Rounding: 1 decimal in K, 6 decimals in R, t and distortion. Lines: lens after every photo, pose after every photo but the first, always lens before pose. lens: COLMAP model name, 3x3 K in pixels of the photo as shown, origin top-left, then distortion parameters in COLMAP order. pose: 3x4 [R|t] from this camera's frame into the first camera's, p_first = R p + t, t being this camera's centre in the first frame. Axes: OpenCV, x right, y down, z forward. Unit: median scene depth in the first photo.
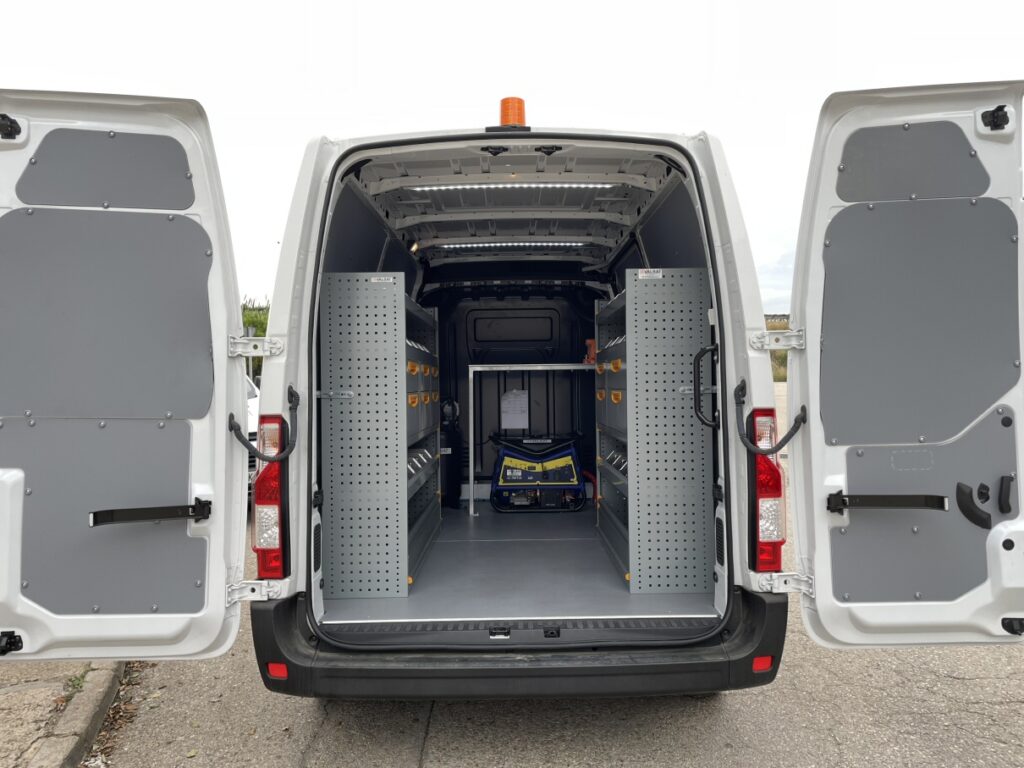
lens RADIAL K [[776.9, 0, 516.0], [0, 776.9, 375.2], [0, 0, 1]] dist [0.086429, -0.112082]
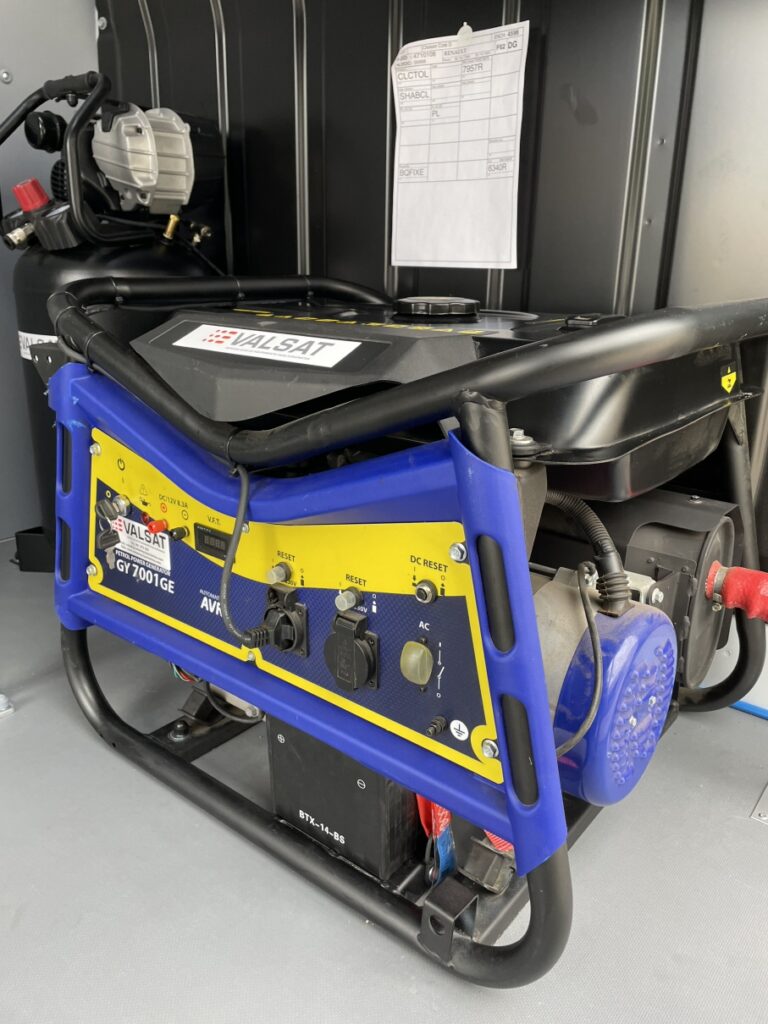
lens RADIAL K [[776.9, 0, 388.6], [0, 776.9, 499.1], [0, 0, 1]] dist [0.086429, -0.112082]
pose [[0.773473, 0.211349, -0.597554, 0.177461], [-0.019451, 0.950239, 0.310913, 0.101181], [0.633530, -0.228860, 0.739096, 1.334705]]
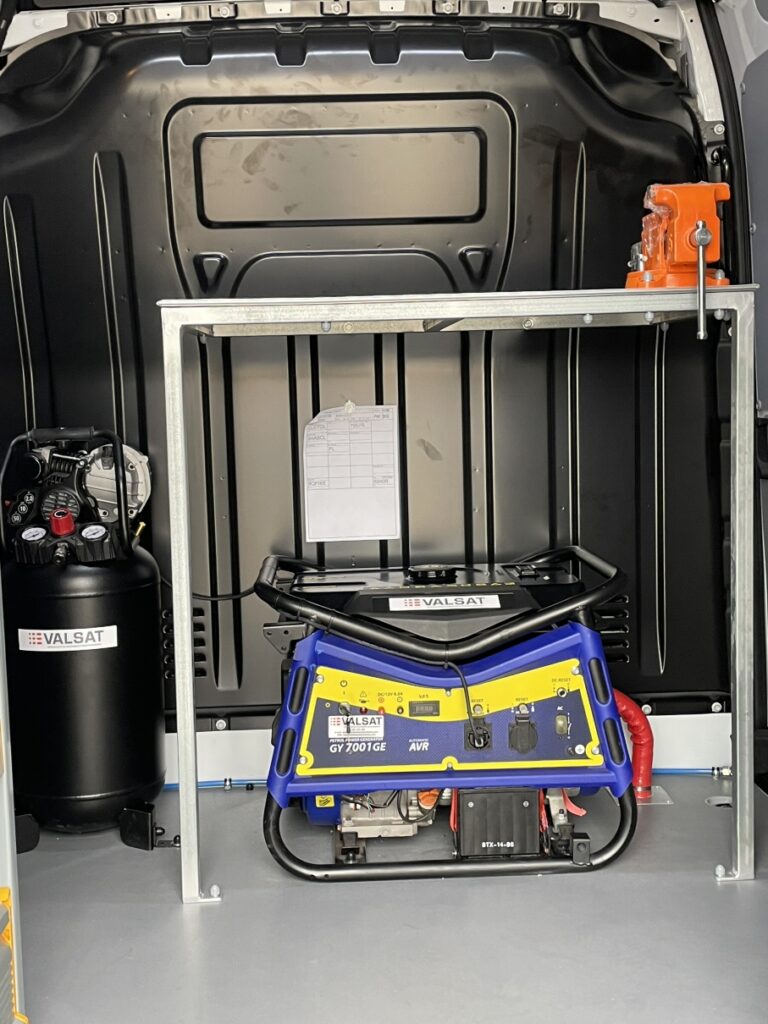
lens RADIAL K [[1276.2, 0, 364.5], [0, 1276.2, 516.0], [0, 0, 1]] dist [0.063051, 0.000000]
pose [[0.999656, -0.016904, 0.020065, -0.010002], [0.014730, 0.994475, 0.103939, 0.018035], [-0.021711, -0.103608, 0.994381, 0.853263]]
